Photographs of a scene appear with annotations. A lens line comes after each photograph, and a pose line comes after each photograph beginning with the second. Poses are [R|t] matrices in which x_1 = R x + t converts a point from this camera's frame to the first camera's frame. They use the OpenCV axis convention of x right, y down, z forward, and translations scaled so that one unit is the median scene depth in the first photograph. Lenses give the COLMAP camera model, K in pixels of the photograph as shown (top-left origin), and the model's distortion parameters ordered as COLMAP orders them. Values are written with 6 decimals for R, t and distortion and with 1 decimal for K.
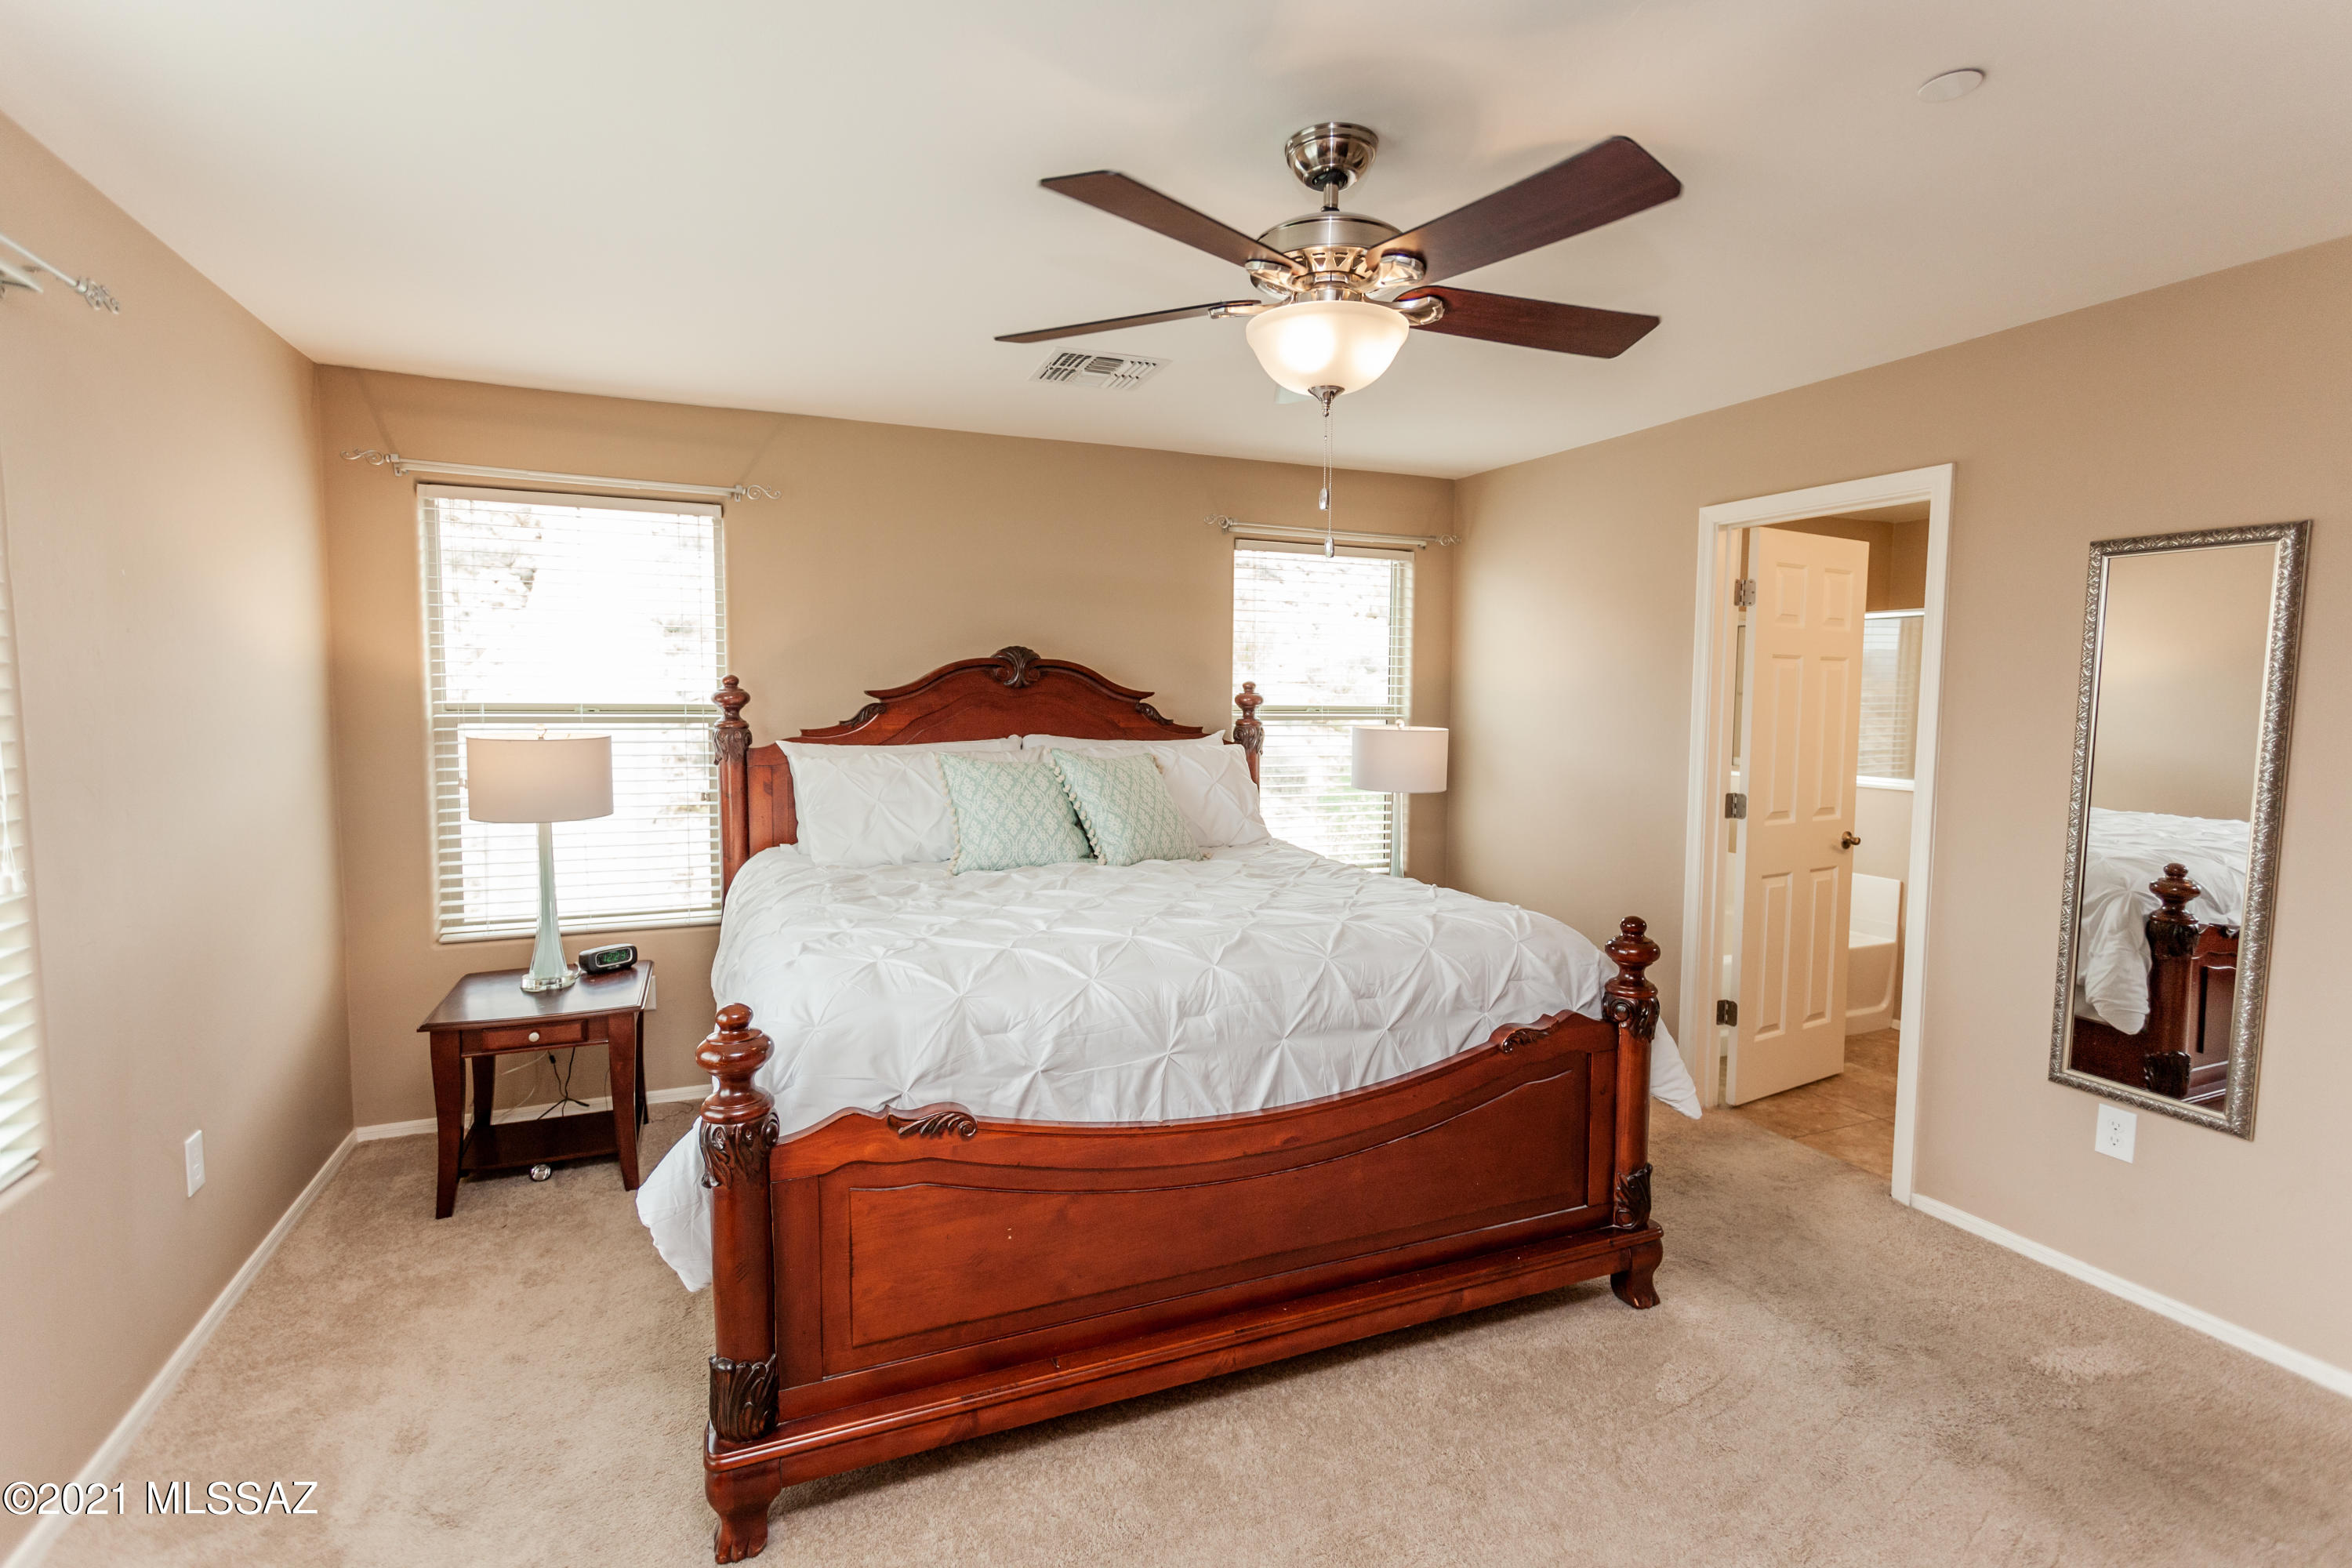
lens RADIAL K [[1184.4, 0, 1175.2], [0, 1184.4, 815.1], [0, 0, 1]] dist [-0.001393, -0.000255]
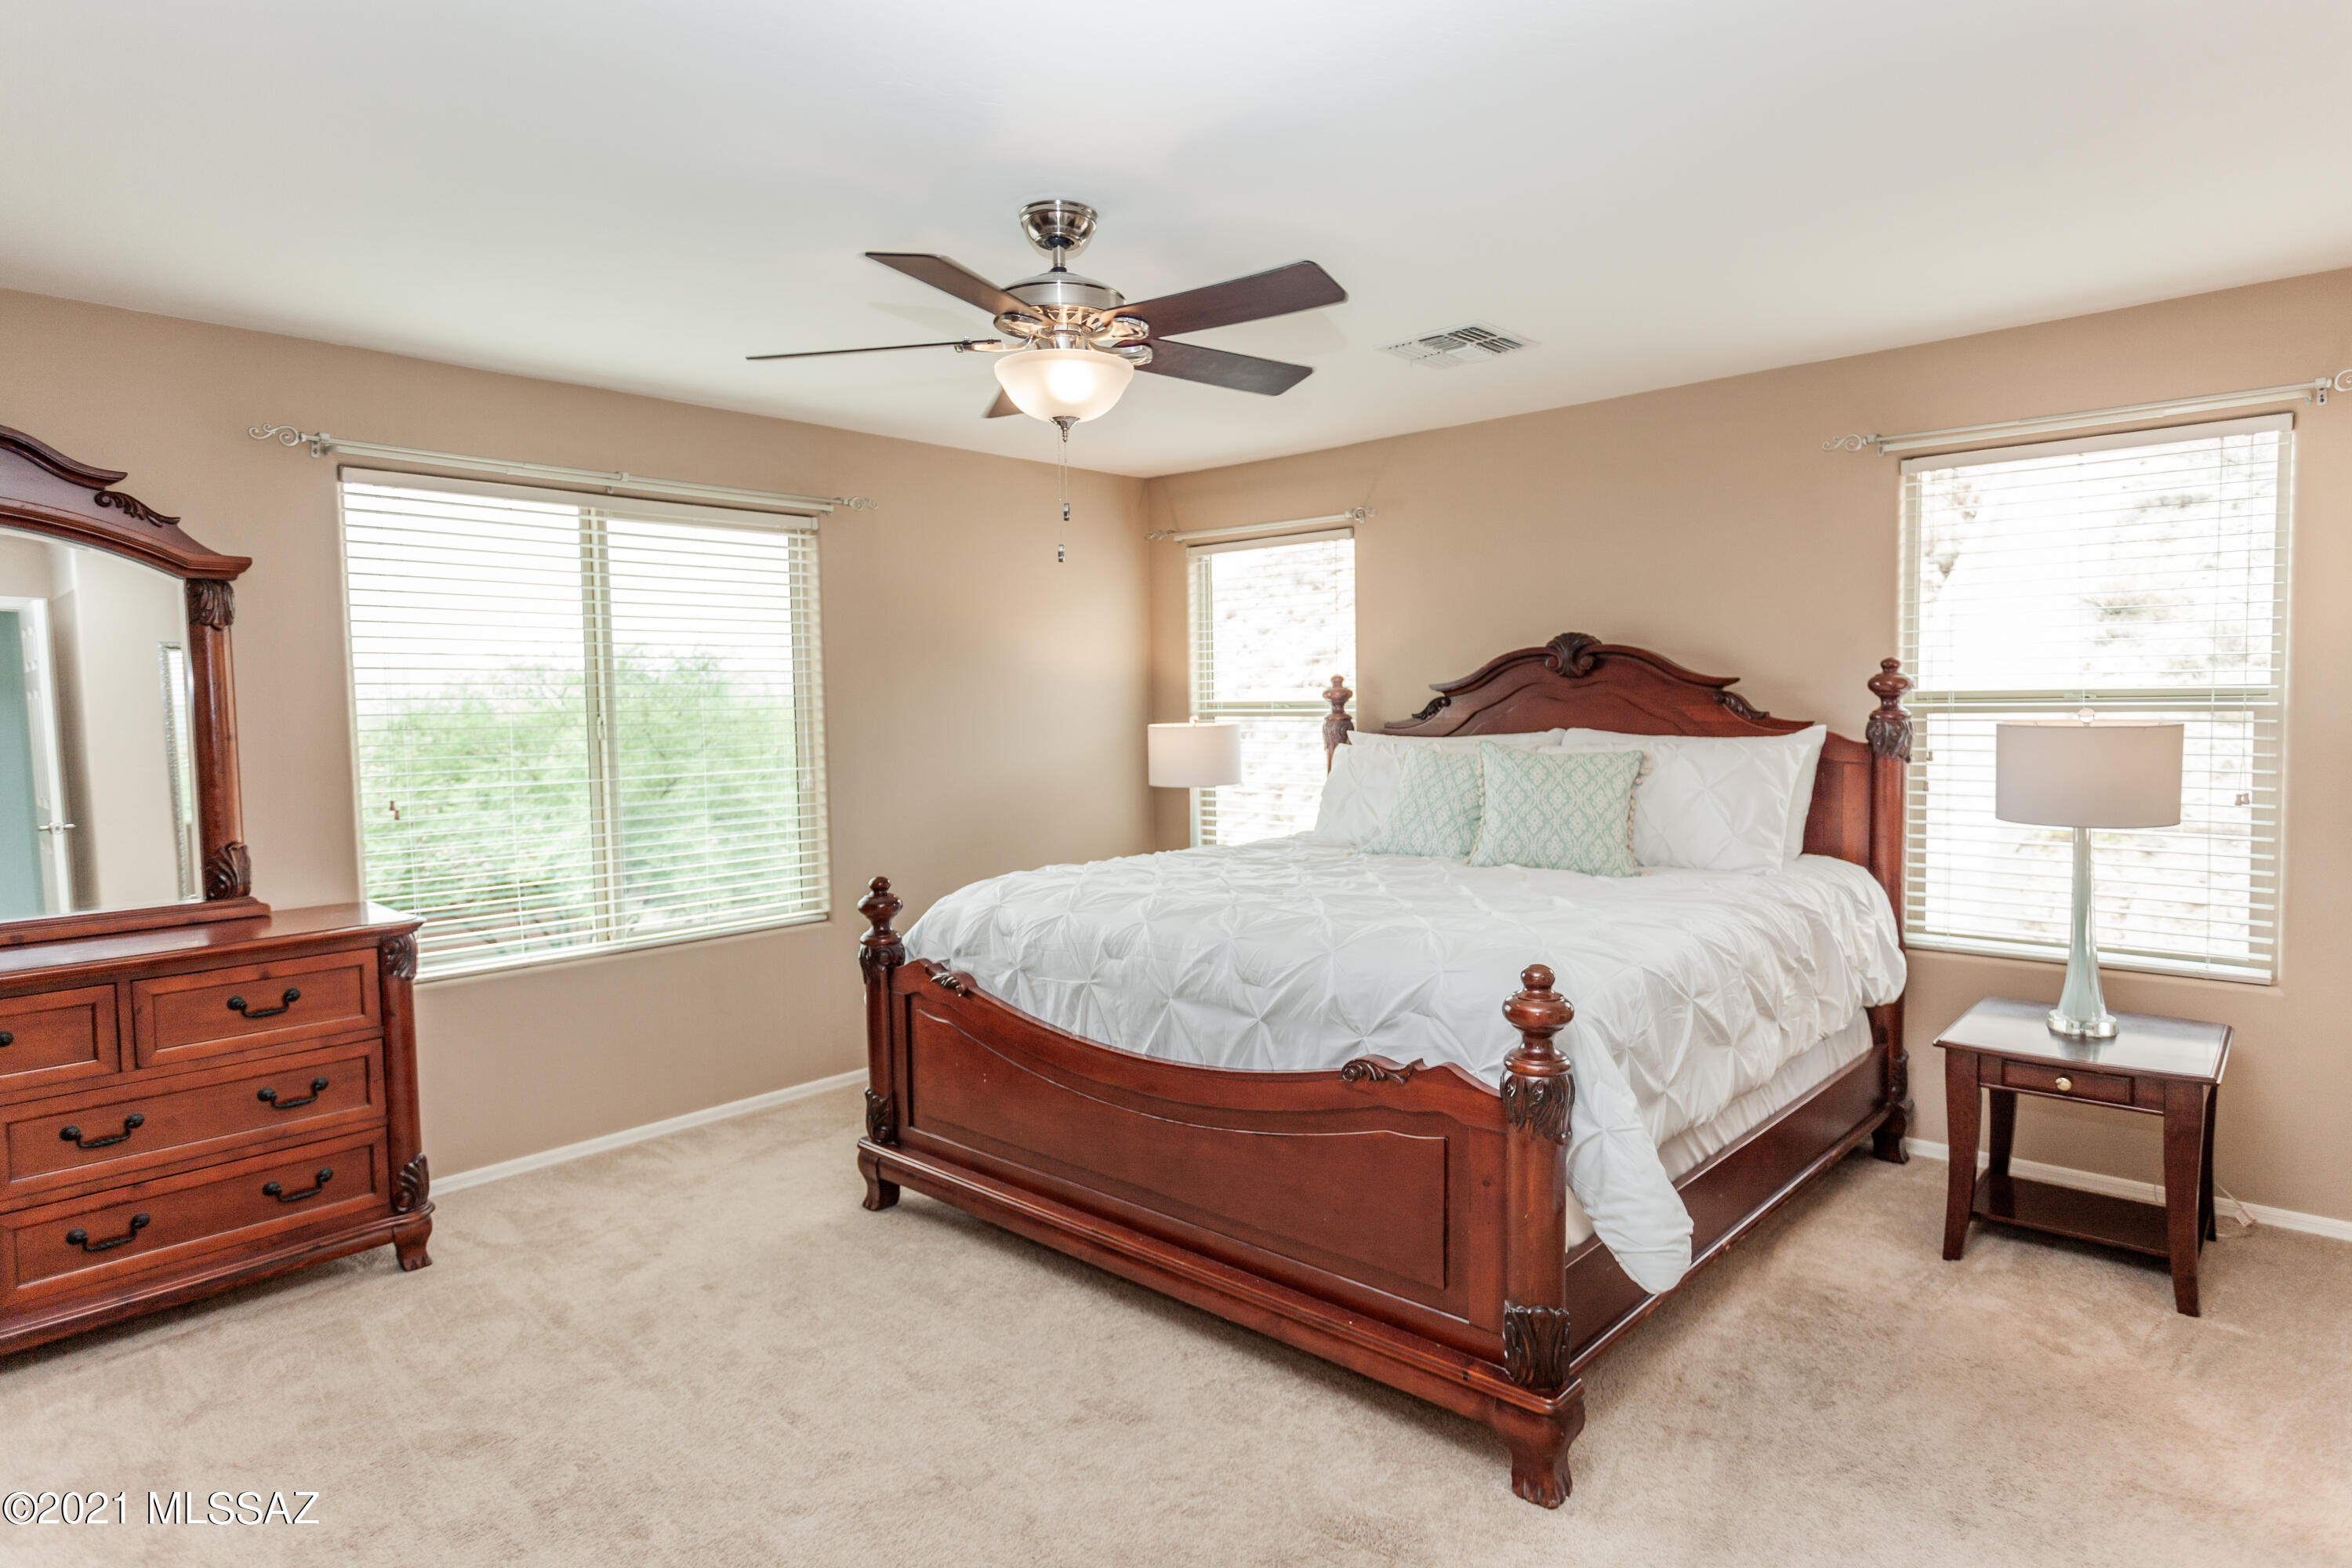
lens RADIAL K [[1326.5, 0, 1176.0], [0, 1326.5, 784.0], [0, 0, 1]] dist [0.032866, 0.000466]
pose [[0.398346, 0.049243, -0.915913, 0.689110], [-0.070757, 0.997232, 0.022842, -0.023960], [0.914502, 0.055708, 0.400727, 0.270994]]
